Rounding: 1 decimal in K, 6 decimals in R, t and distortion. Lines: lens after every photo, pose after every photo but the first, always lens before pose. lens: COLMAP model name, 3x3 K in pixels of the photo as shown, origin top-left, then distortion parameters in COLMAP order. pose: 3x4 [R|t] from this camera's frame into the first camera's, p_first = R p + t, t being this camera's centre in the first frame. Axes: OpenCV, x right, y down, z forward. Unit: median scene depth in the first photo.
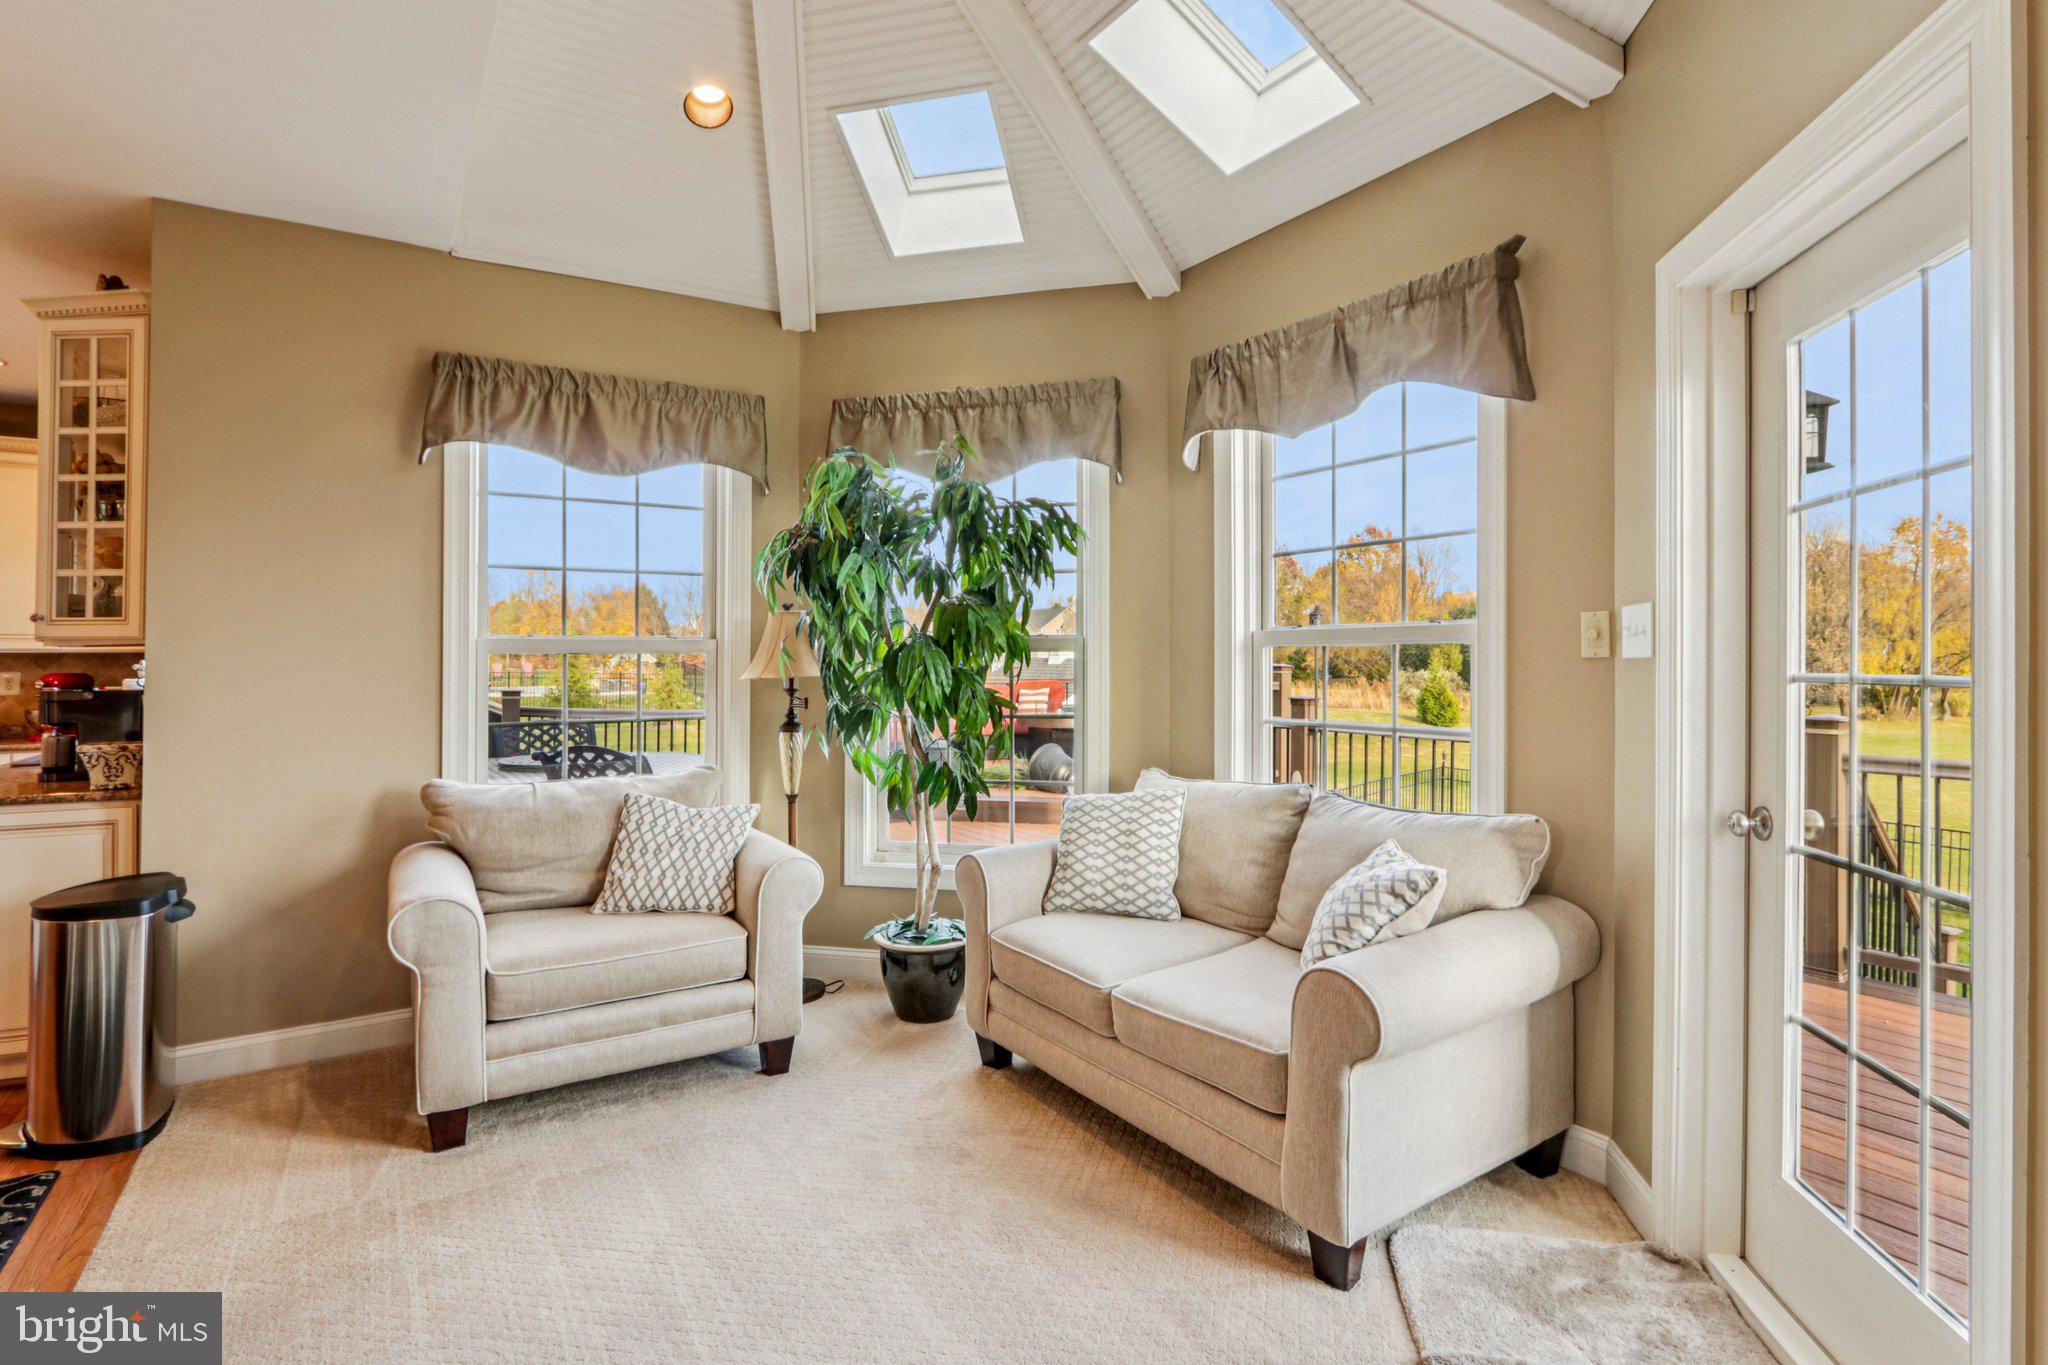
lens RADIAL K [[986.9, 0, 1025.1], [0, 986.9, 661.6], [0, 0, 1]] dist [-0.017187, 0.002863]
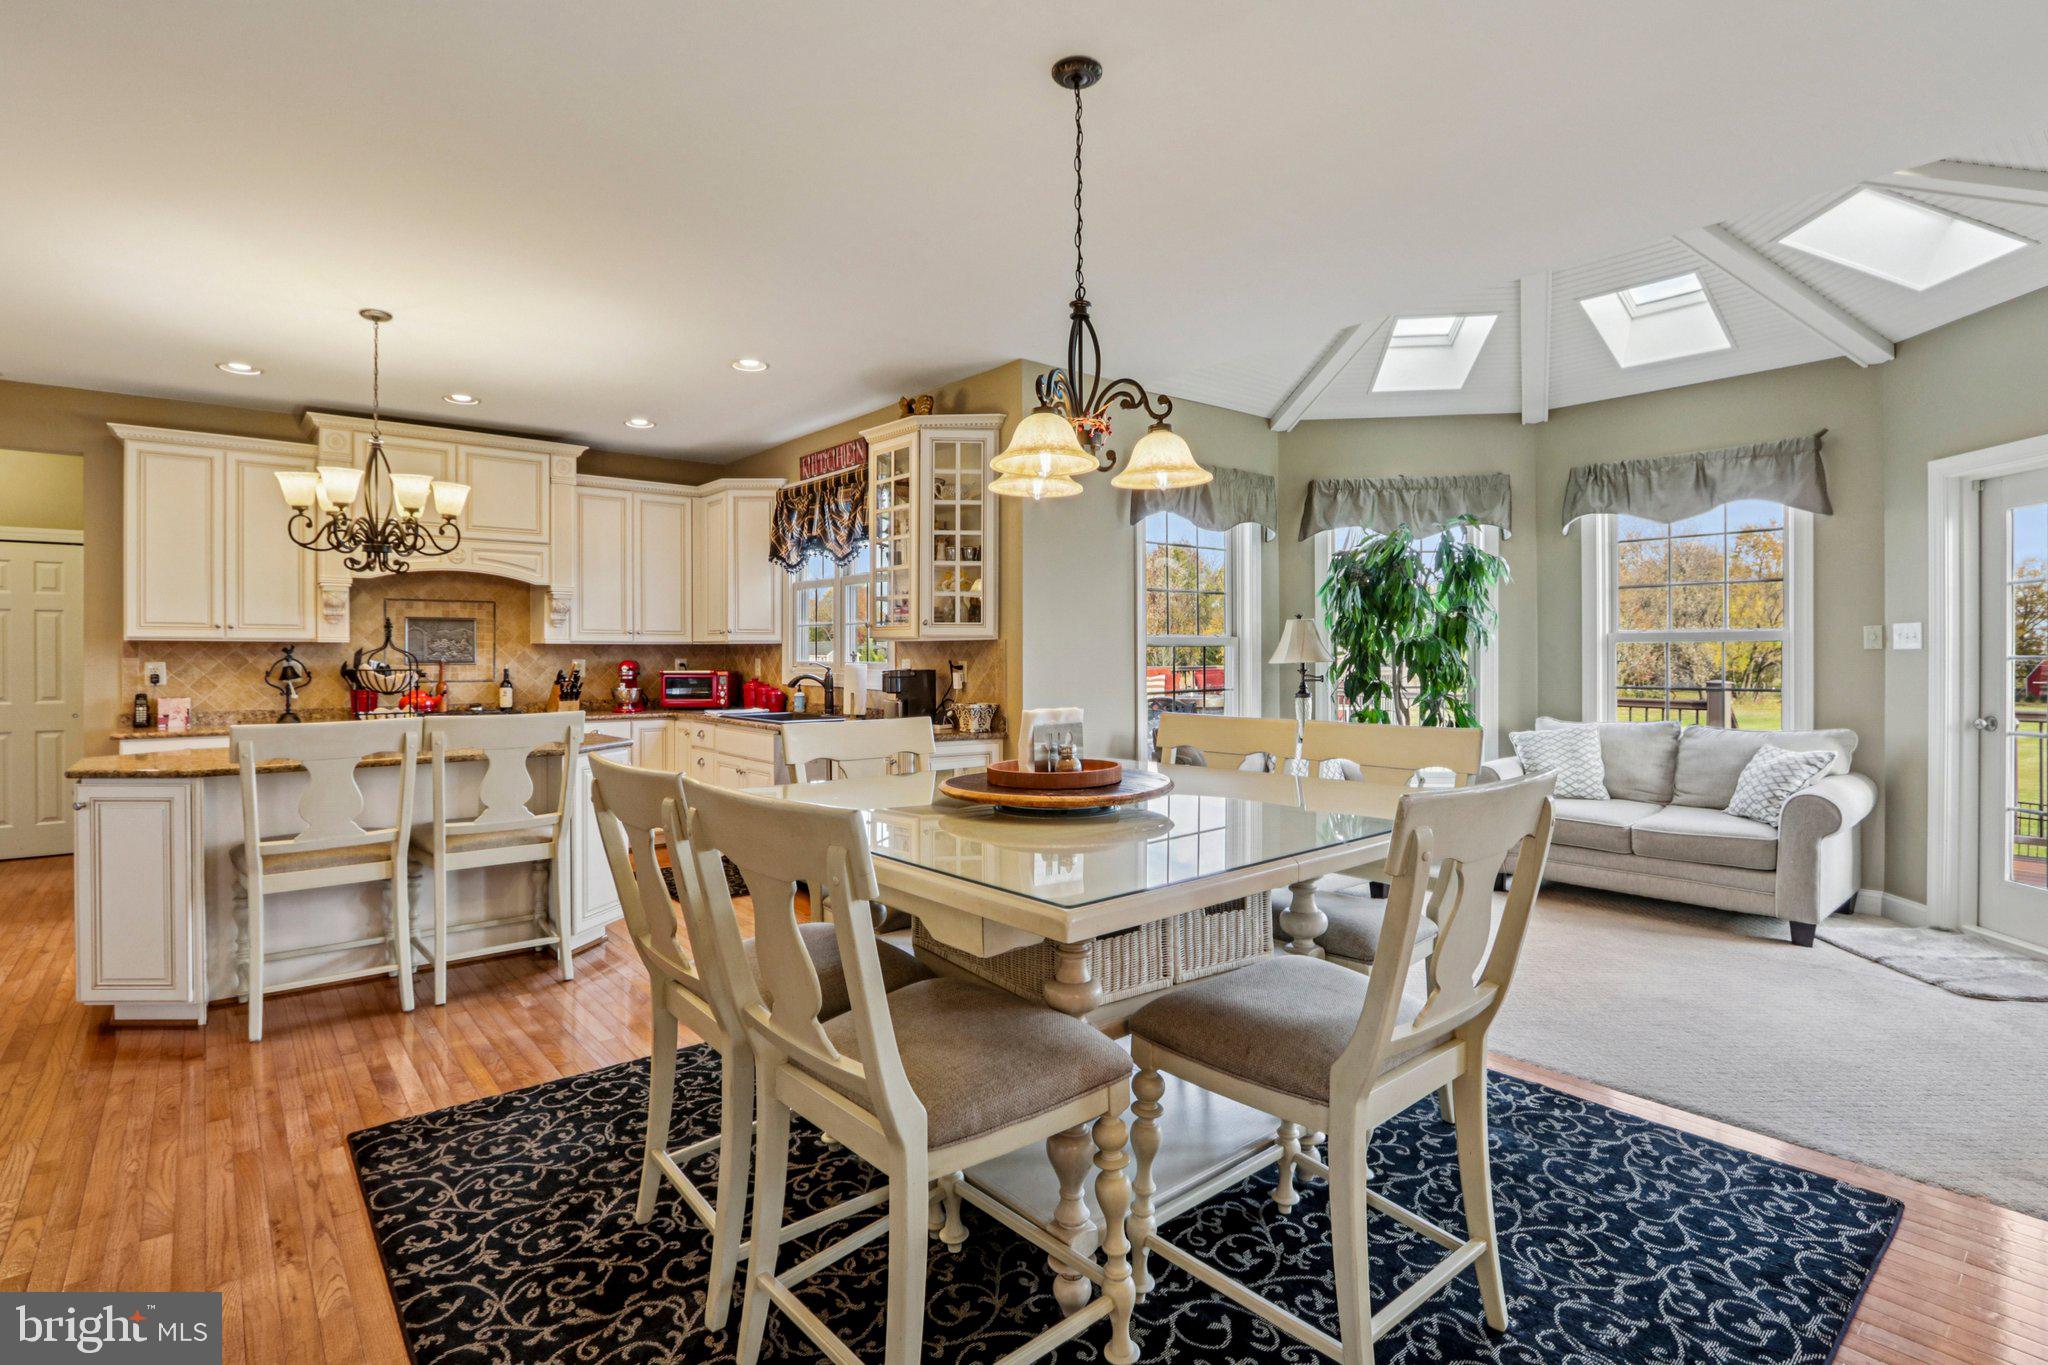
lens RADIAL K [[986.9, 0, 1008.6], [0, 986.9, 657.4], [0, 0, 1]] dist [-0.017187, 0.002863]
pose [[0.993813, 0.001252, 0.111060, -1.105690], [-0.001464, 0.999997, 0.001828, 0.008171], [-0.111058, -0.001979, 0.993812, -0.612683]]
